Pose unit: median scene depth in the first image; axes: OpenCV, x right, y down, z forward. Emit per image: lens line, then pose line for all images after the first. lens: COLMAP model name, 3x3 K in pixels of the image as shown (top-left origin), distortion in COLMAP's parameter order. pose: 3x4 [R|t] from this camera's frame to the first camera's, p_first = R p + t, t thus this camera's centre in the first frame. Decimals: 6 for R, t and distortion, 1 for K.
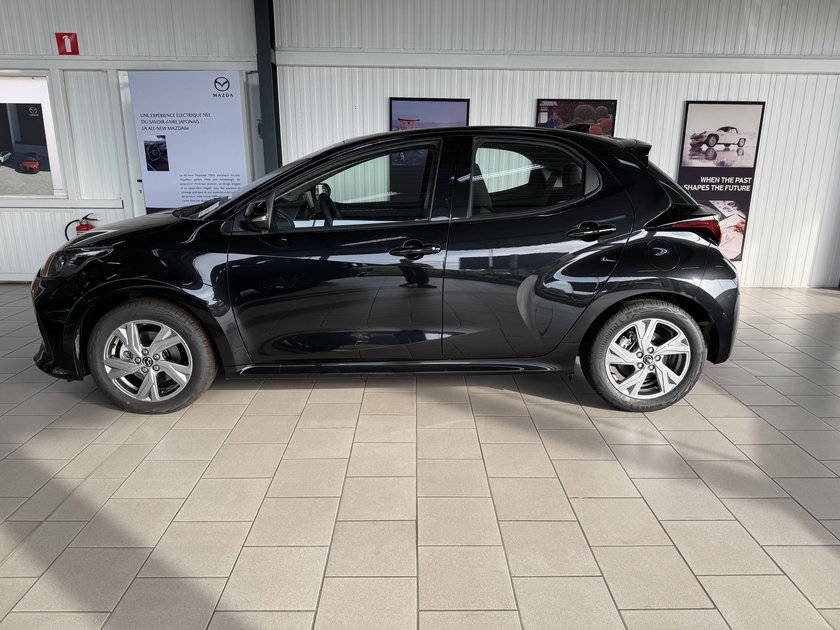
lens RADIAL K [[594.8, 0, 417.8], [0, 594.8, 316.3], [0, 0, 1]] dist [0.029577, -0.029476]
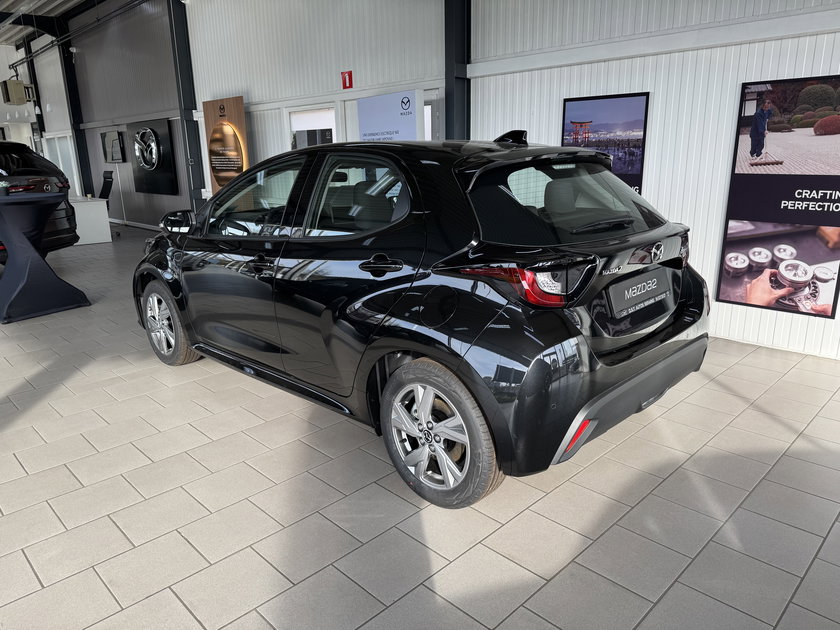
lens RADIAL K [[594.8, 0, 418.5], [0, 594.8, 314.1], [0, 0, 1]] dist [0.029577, -0.029476]
pose [[0.693567, 0.165298, -0.701172, 0.496275], [-0.162764, 0.984107, 0.071001, -0.077477], [0.701764, 0.064882, 0.709448, 0.232522]]
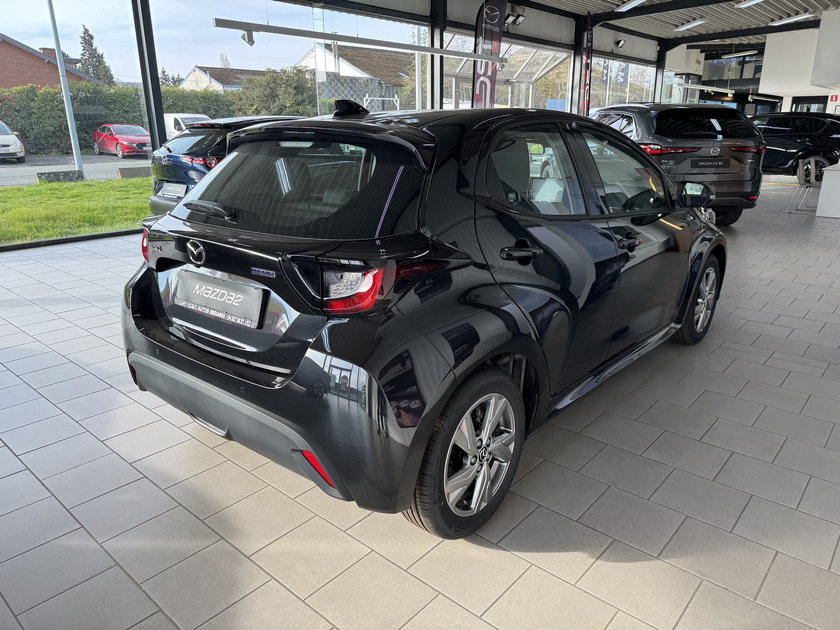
lens RADIAL K [[594.8, 0, 429.3], [0, 594.8, 314.1], [0, 0, 1]] dist [0.029577, -0.029476]
pose [[-0.663680, 0.217656, -0.715650, 0.476508], [-0.194147, 0.873820, 0.445810, -0.276682], [0.722382, 0.434816, -0.537679, 0.981023]]
